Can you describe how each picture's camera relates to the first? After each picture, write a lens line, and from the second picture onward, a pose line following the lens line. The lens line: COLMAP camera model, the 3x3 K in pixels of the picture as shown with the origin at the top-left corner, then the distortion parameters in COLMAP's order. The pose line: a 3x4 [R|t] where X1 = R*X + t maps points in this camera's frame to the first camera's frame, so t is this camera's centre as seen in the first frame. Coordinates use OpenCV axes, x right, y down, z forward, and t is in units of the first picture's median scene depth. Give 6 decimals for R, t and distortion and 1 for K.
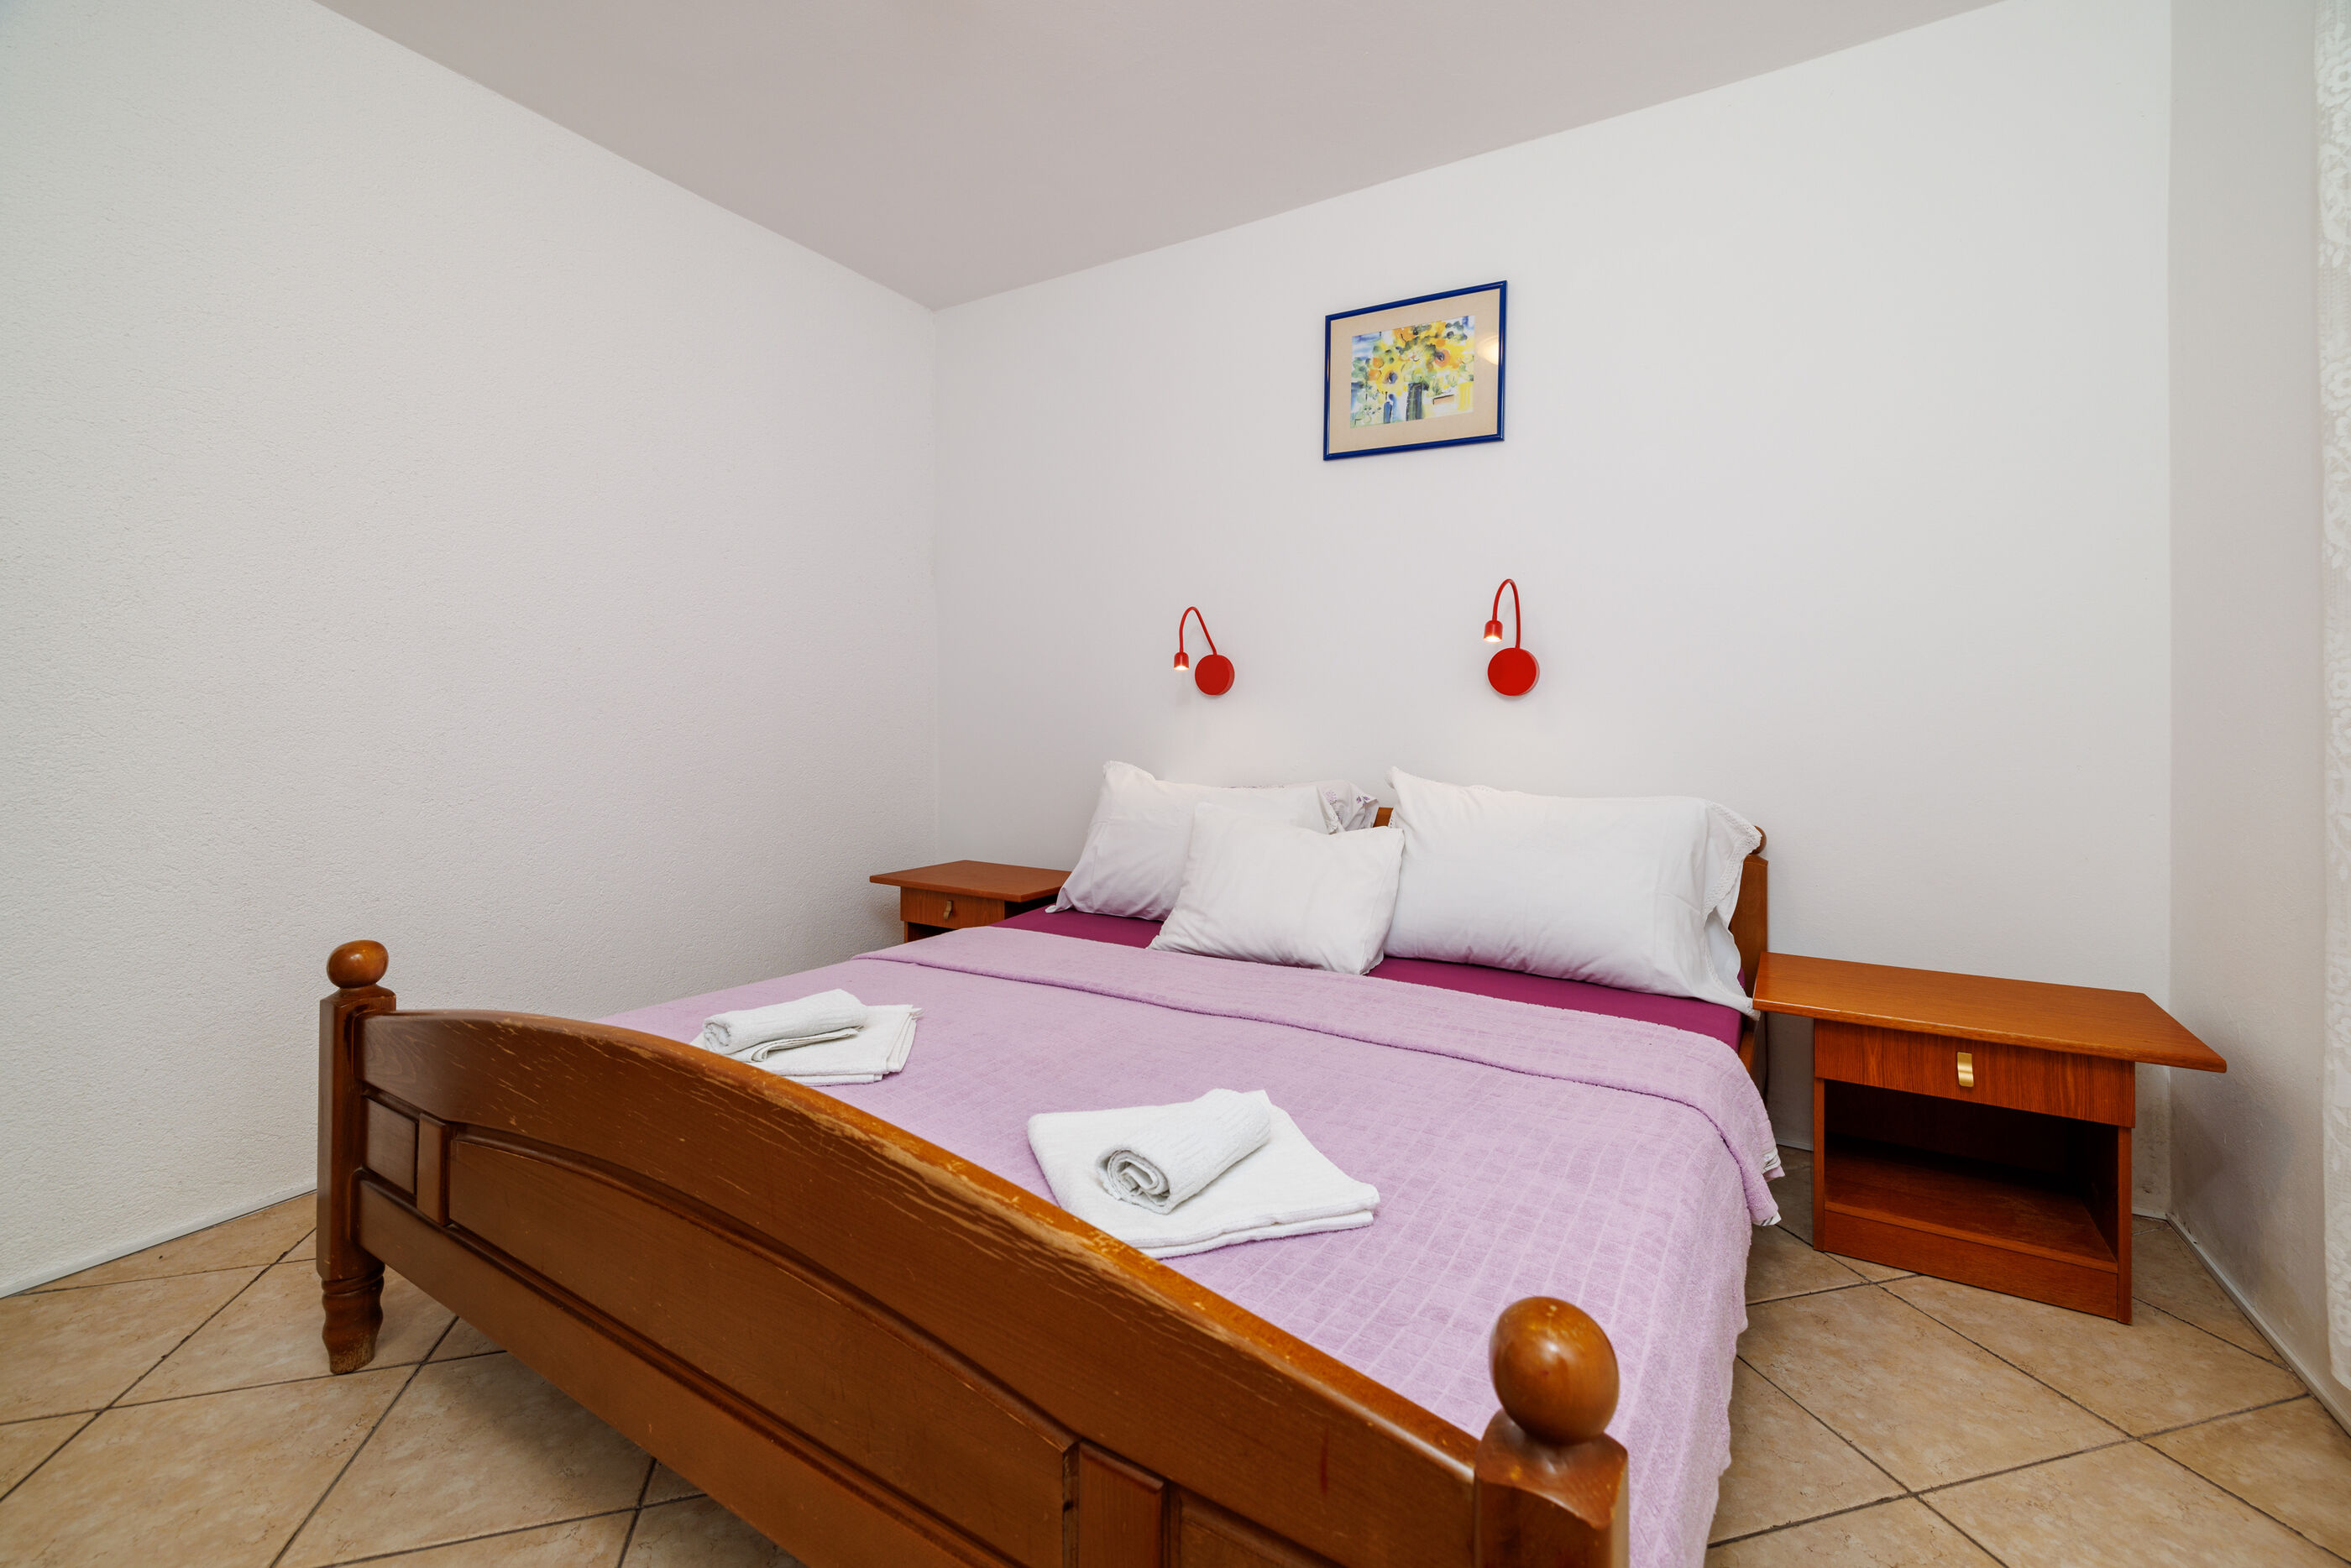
lens RADIAL K [[1005.1, 0, 1232.5], [0, 1005.1, 712.5], [0, 0, 1]] dist [0.003091, 0.000527]
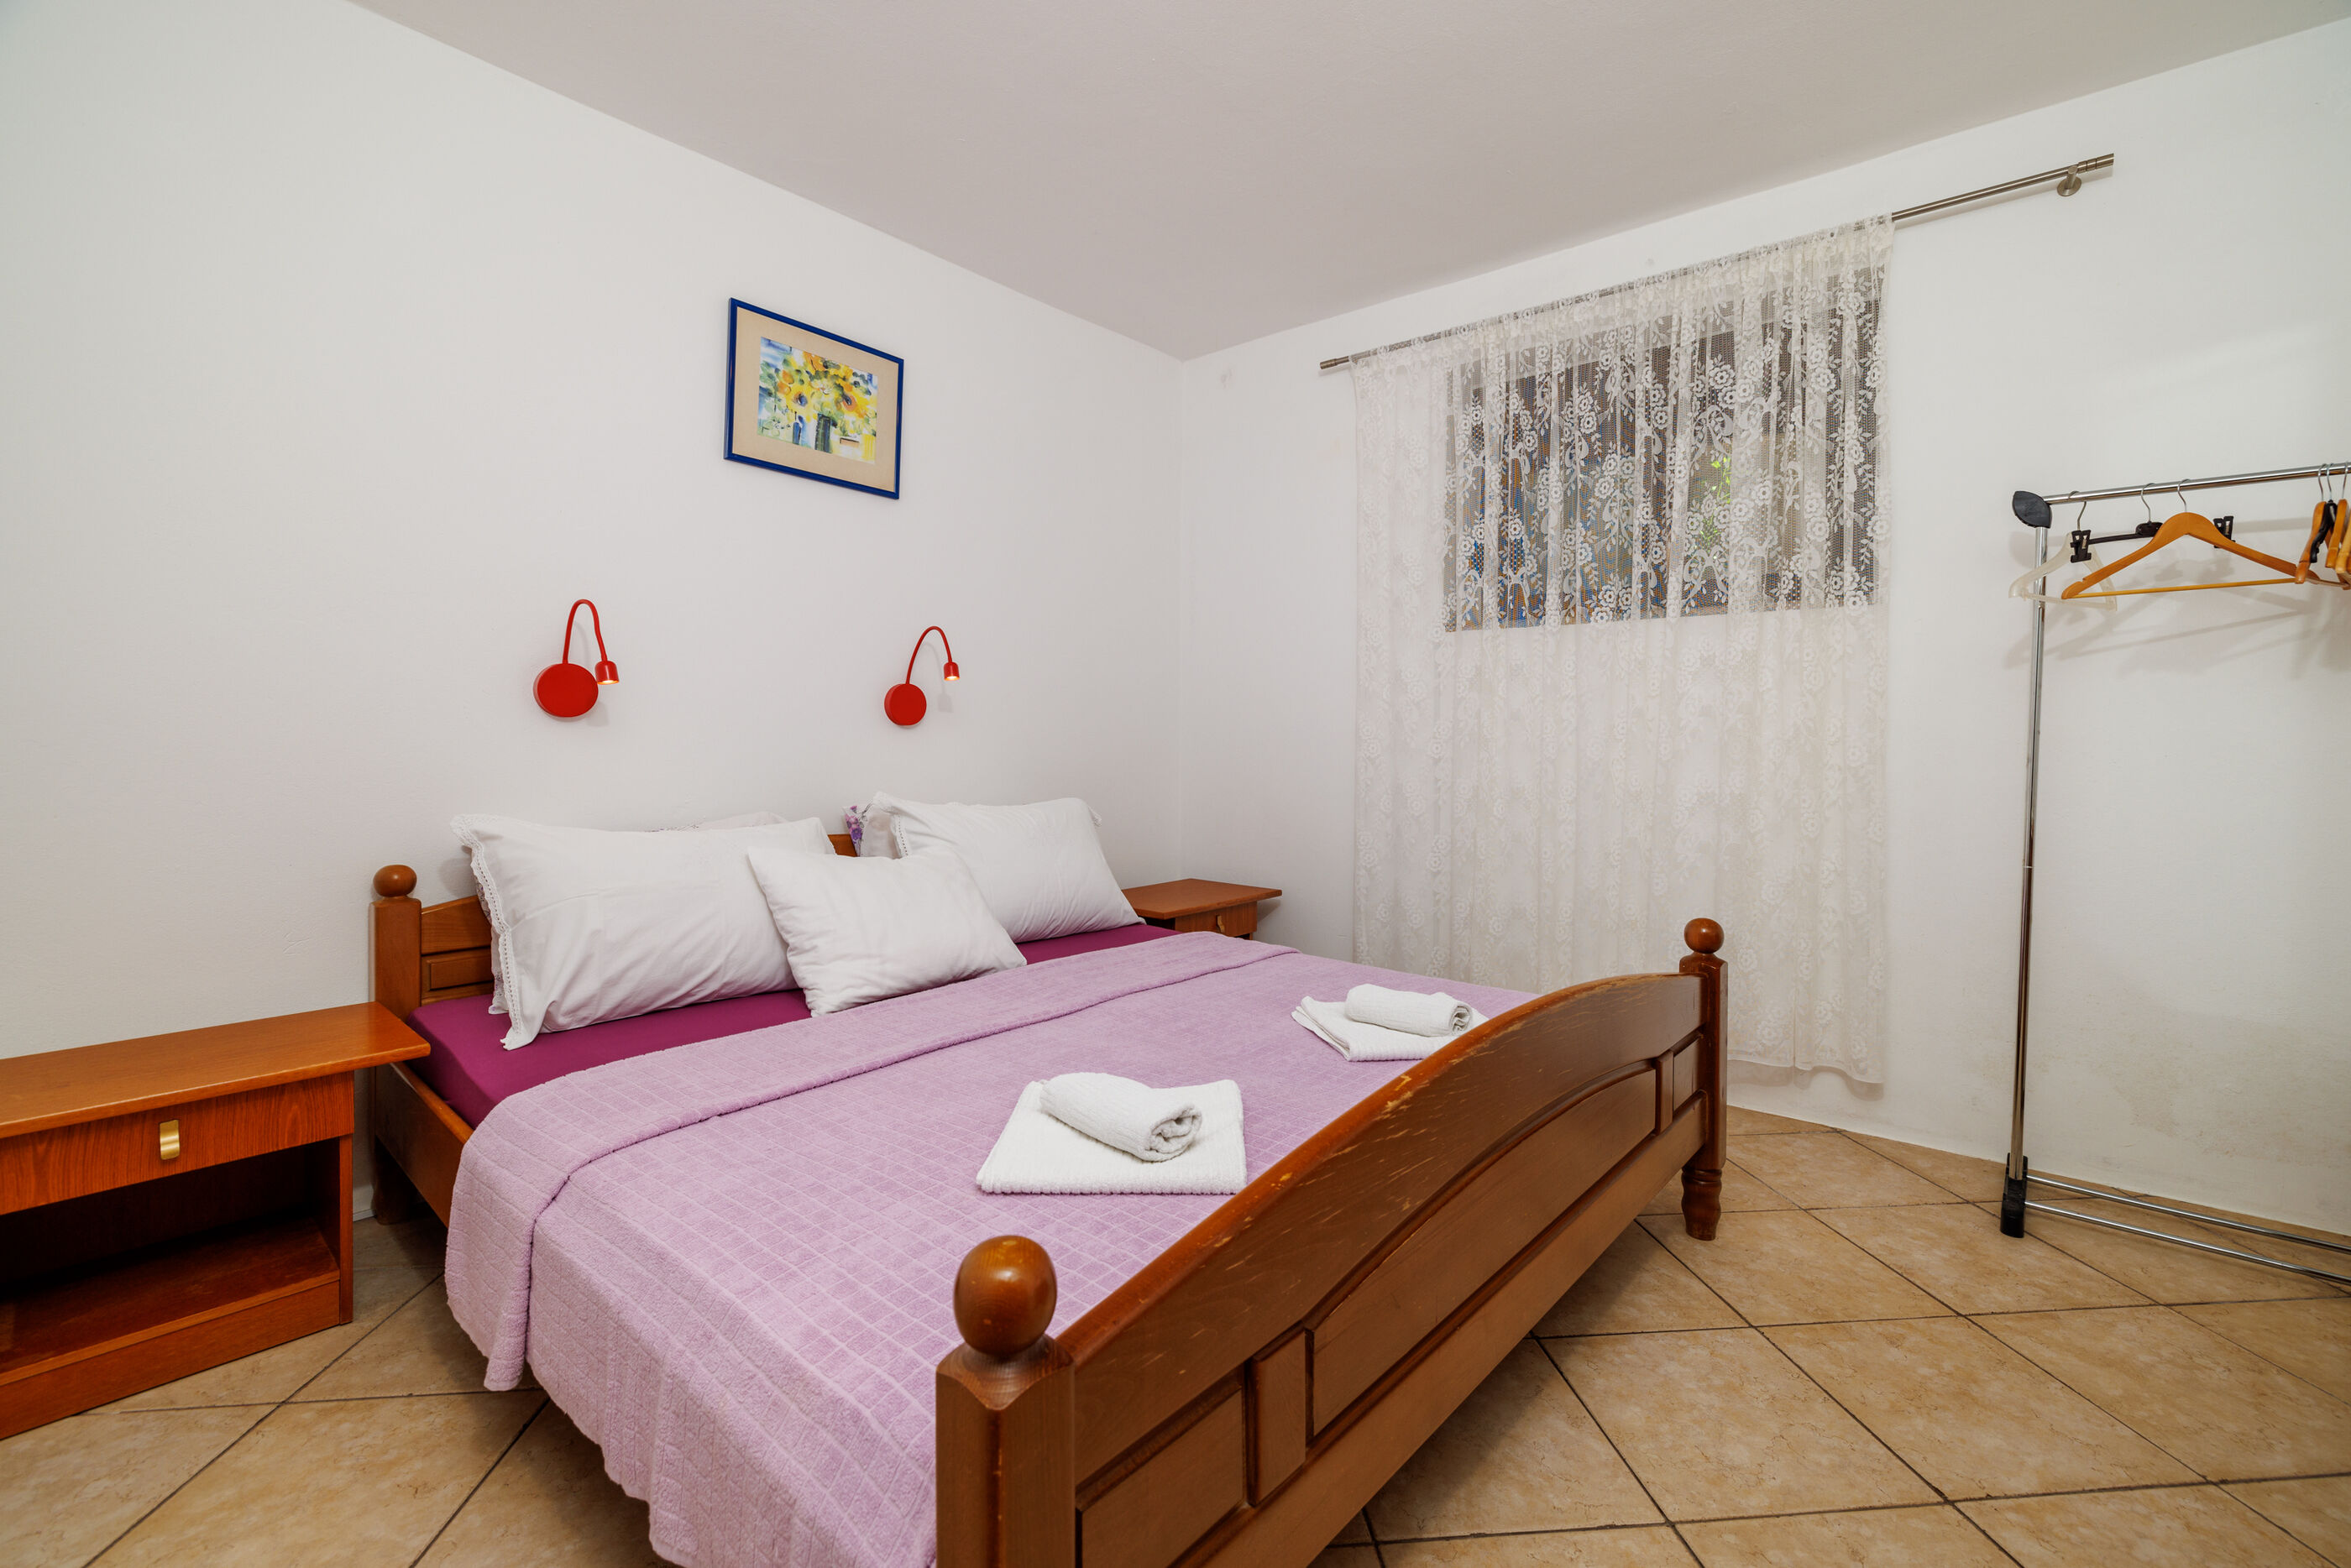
lens RADIAL K [[989.2, 0, 1147.0], [0, 989.2, 760.7], [0, 0, 1]] dist [-0.007323, 0.002023]
pose [[0.208098, -0.017139, 0.977958, -0.732707], [0.004613, 0.999853, 0.016541, 0.004962], [-0.978097, 0.001069, 0.208146, 0.478429]]
